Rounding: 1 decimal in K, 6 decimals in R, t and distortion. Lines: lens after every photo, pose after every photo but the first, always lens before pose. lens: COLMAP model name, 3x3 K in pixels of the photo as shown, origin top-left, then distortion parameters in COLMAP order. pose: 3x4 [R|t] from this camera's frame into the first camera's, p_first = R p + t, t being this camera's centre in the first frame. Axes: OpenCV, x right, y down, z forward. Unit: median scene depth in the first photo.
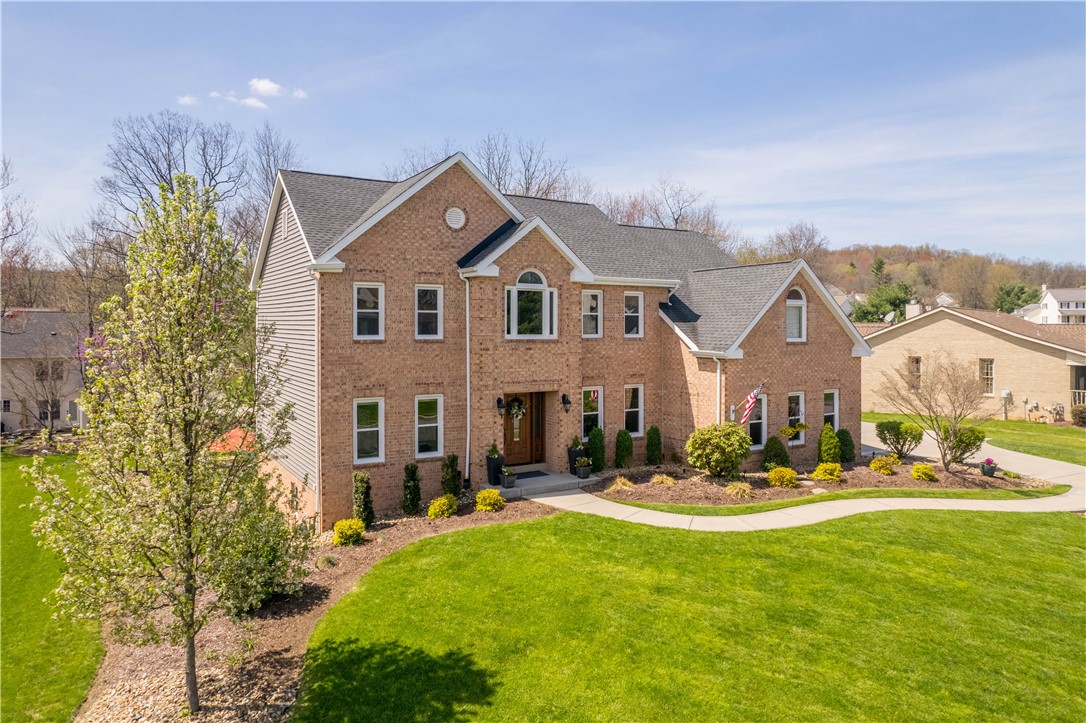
lens RADIAL K [[717.8, 0, 543.0], [0, 717.8, 361.5], [0, 0, 1]] dist [-0.002377, -0.000191]
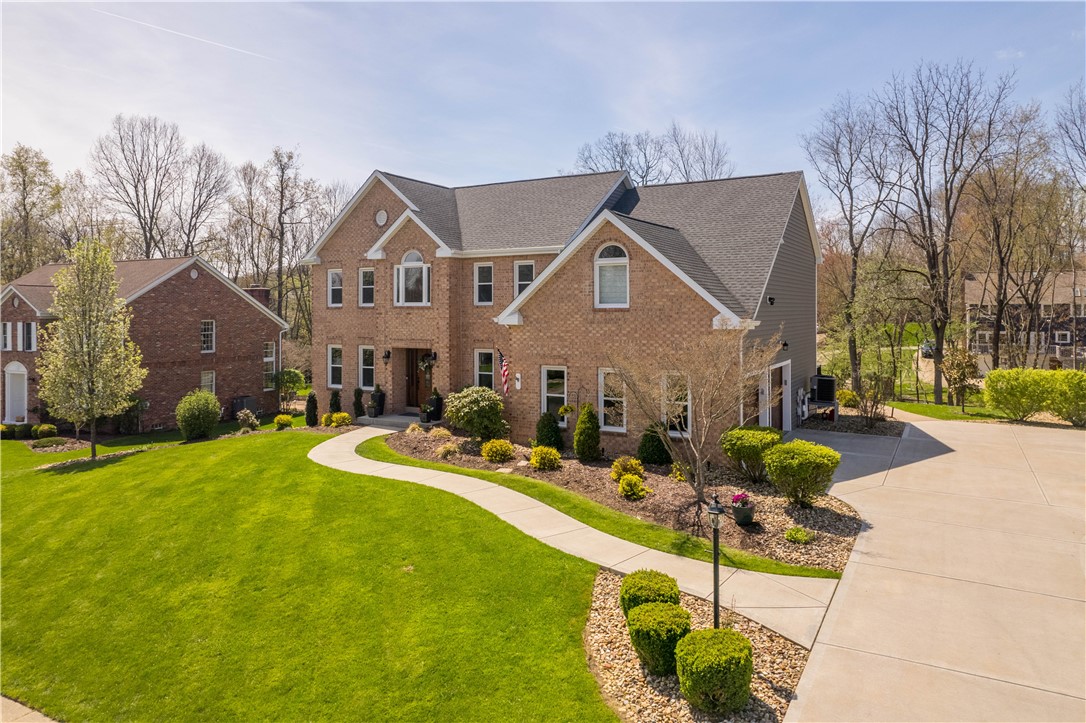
lens RADIAL K [[688.7, 0, 543.0], [0, 688.7, 361.5], [0, 0, 1]] dist [0.000411, 0.000006]
pose [[0.495824, 0.064275, -0.866041, 1.141604], [-0.030064, 0.997930, 0.056851, -0.009437], [0.867903, -0.002151, 0.496730, 0.589851]]
